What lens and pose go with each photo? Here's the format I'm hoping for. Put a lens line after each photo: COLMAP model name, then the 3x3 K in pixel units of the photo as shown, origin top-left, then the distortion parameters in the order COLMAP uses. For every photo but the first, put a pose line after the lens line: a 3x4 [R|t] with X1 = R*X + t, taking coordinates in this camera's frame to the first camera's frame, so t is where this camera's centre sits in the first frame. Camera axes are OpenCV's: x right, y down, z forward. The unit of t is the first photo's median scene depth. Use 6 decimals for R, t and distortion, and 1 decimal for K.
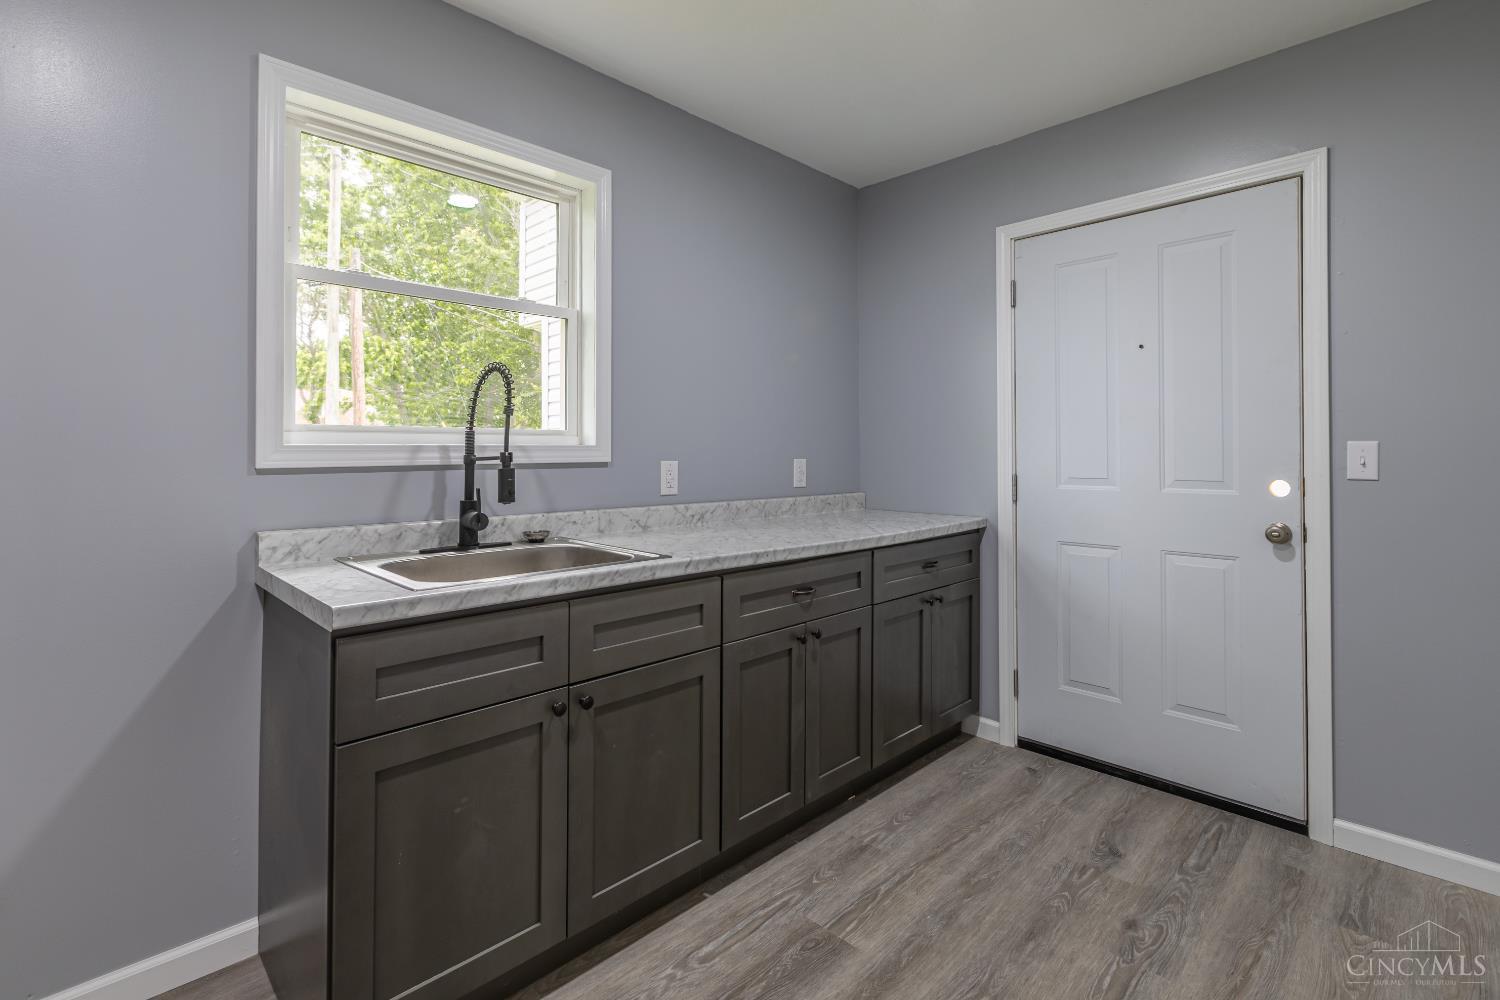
lens RADIAL K [[688.0, 0, 754.3], [0, 688.0, 473.2], [0, 0, 1]] dist [0.001945, 0.000306]
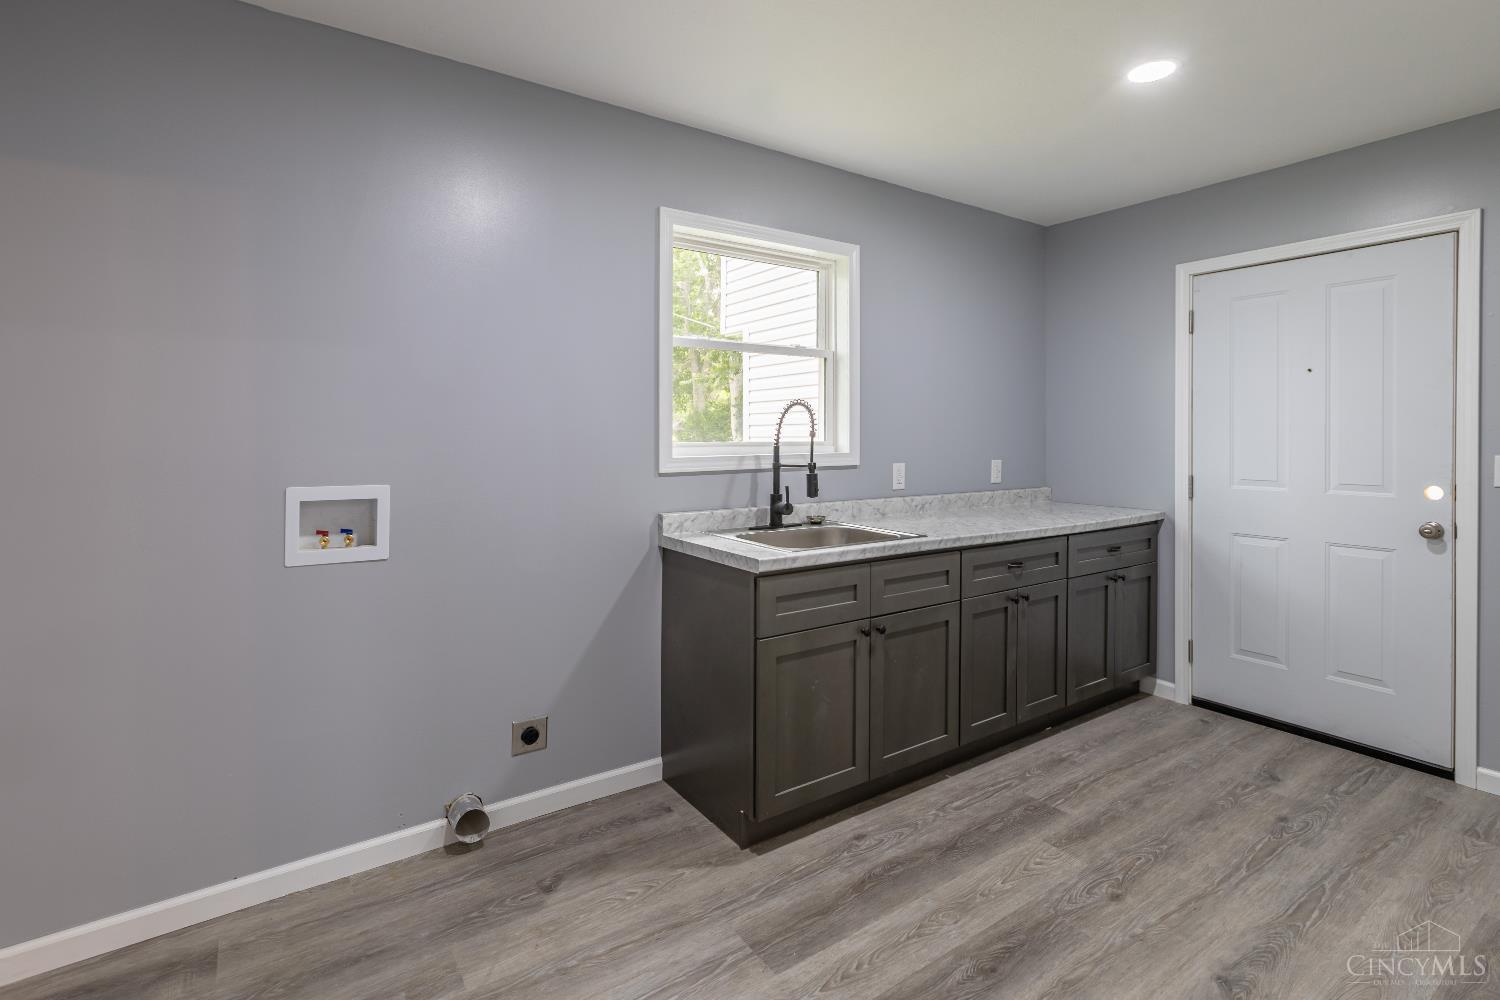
lens RADIAL K [[712.1, 0, 751.7], [0, 712.1, 460.6], [0, 0, 1]] dist [0.003109, -0.000691]
pose [[0.981787, 0.006022, -0.189887, -0.174462], [-0.004151, 0.999939, 0.010250, -0.043923], [0.189938, -0.009275, 0.981752, -0.462544]]
